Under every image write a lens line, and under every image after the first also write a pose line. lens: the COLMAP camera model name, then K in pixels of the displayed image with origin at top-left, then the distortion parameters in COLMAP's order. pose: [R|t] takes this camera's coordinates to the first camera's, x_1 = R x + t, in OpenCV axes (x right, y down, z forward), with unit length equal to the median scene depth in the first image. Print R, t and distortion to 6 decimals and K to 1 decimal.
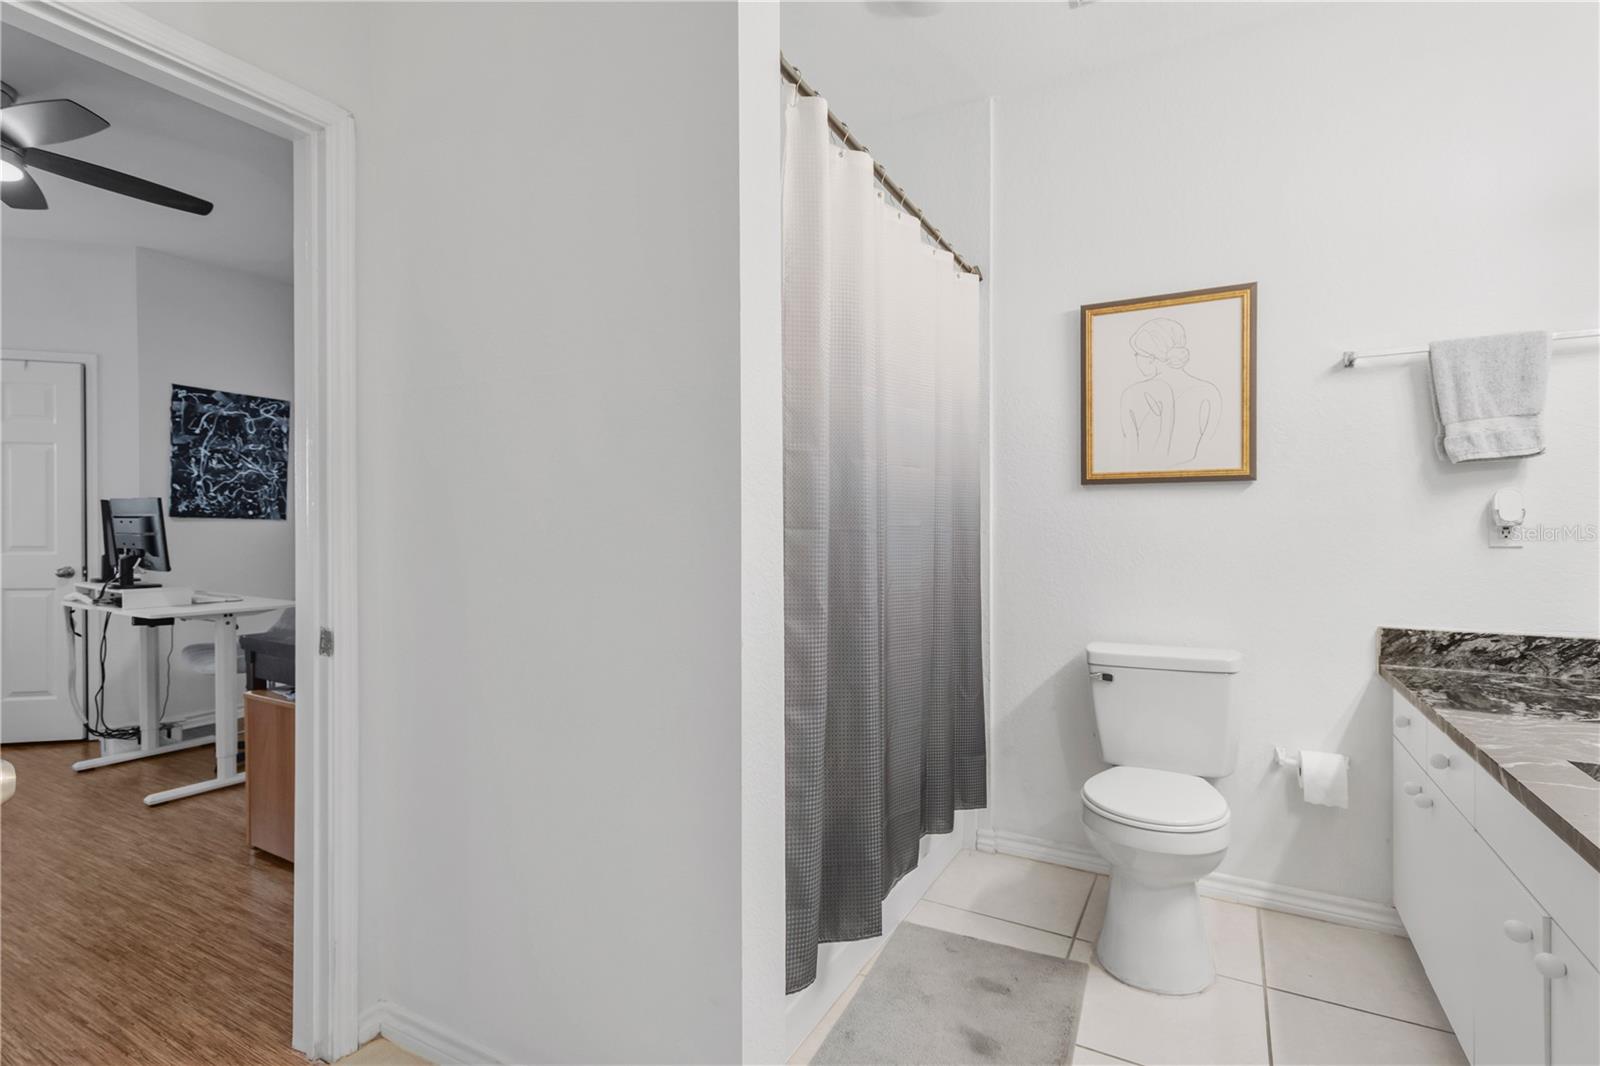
lens RADIAL K [[748.8, 0, 798.9], [0, 748.8, 530.6], [0, 0, 1]] dist [0.018449, -0.006821]
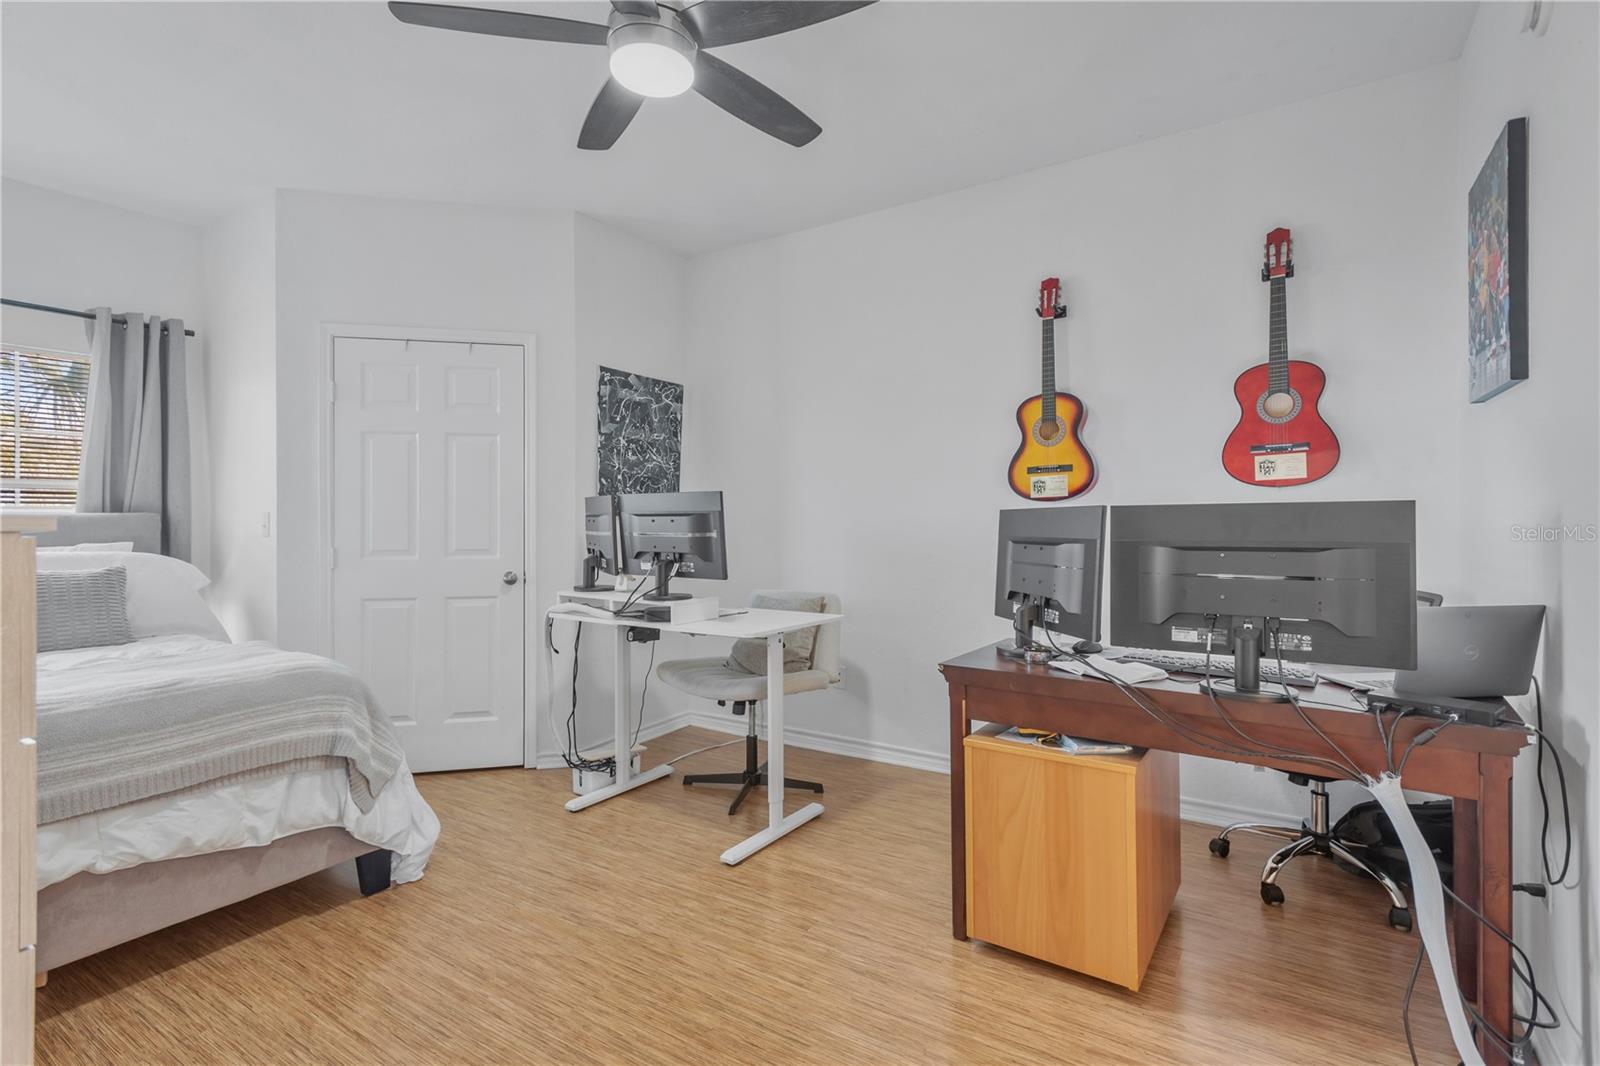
lens RADIAL K [[748.8, 0, 754.2], [0, 748.8, 522.4], [0, 0, 1]] dist [0.018449, -0.006821]
pose [[0.995210, -0.008965, -0.097352, -0.561428], [0.008504, 0.999951, -0.005150, -0.003718], [0.097394, 0.004297, 0.995237, 0.139163]]
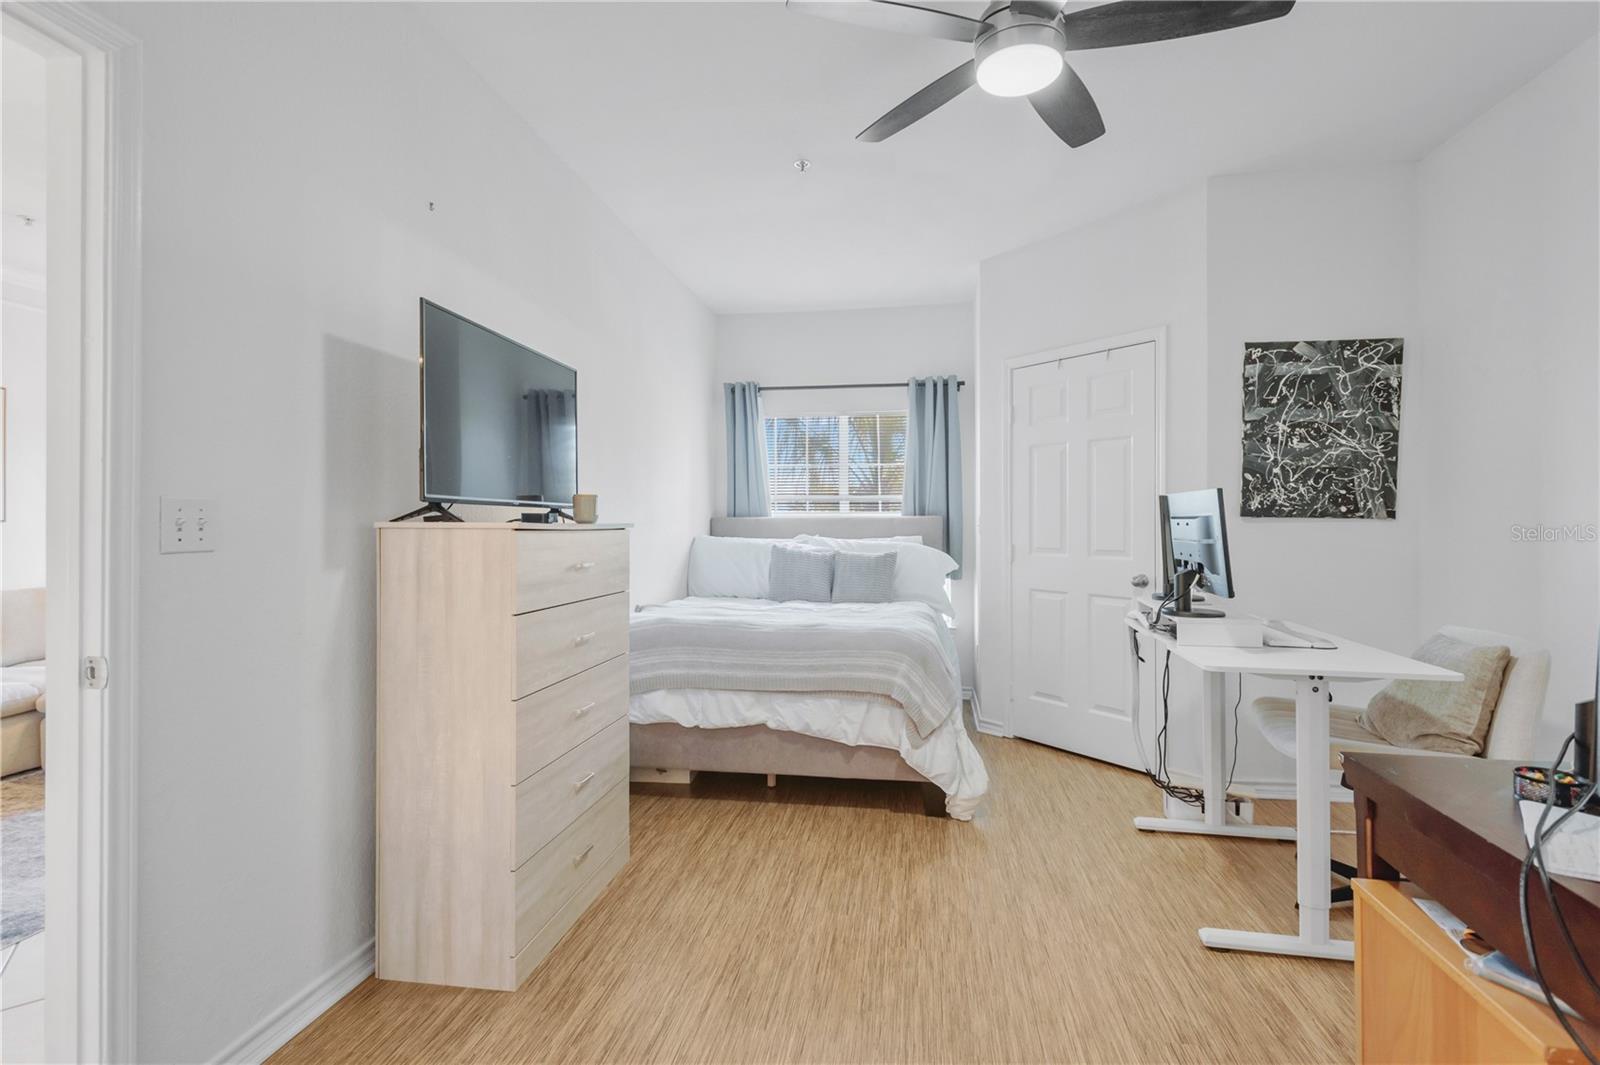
lens RADIAL K [[748.8, 0, 822.2], [0, 748.8, 529.9], [0, 0, 1]] dist [0.018449, -0.006821]
pose [[0.346319, 0.004479, -0.938106, -0.259684], [-0.003813, 0.999987, 0.003366, -0.005652], [0.938109, 0.002411, 0.346331, 0.333436]]
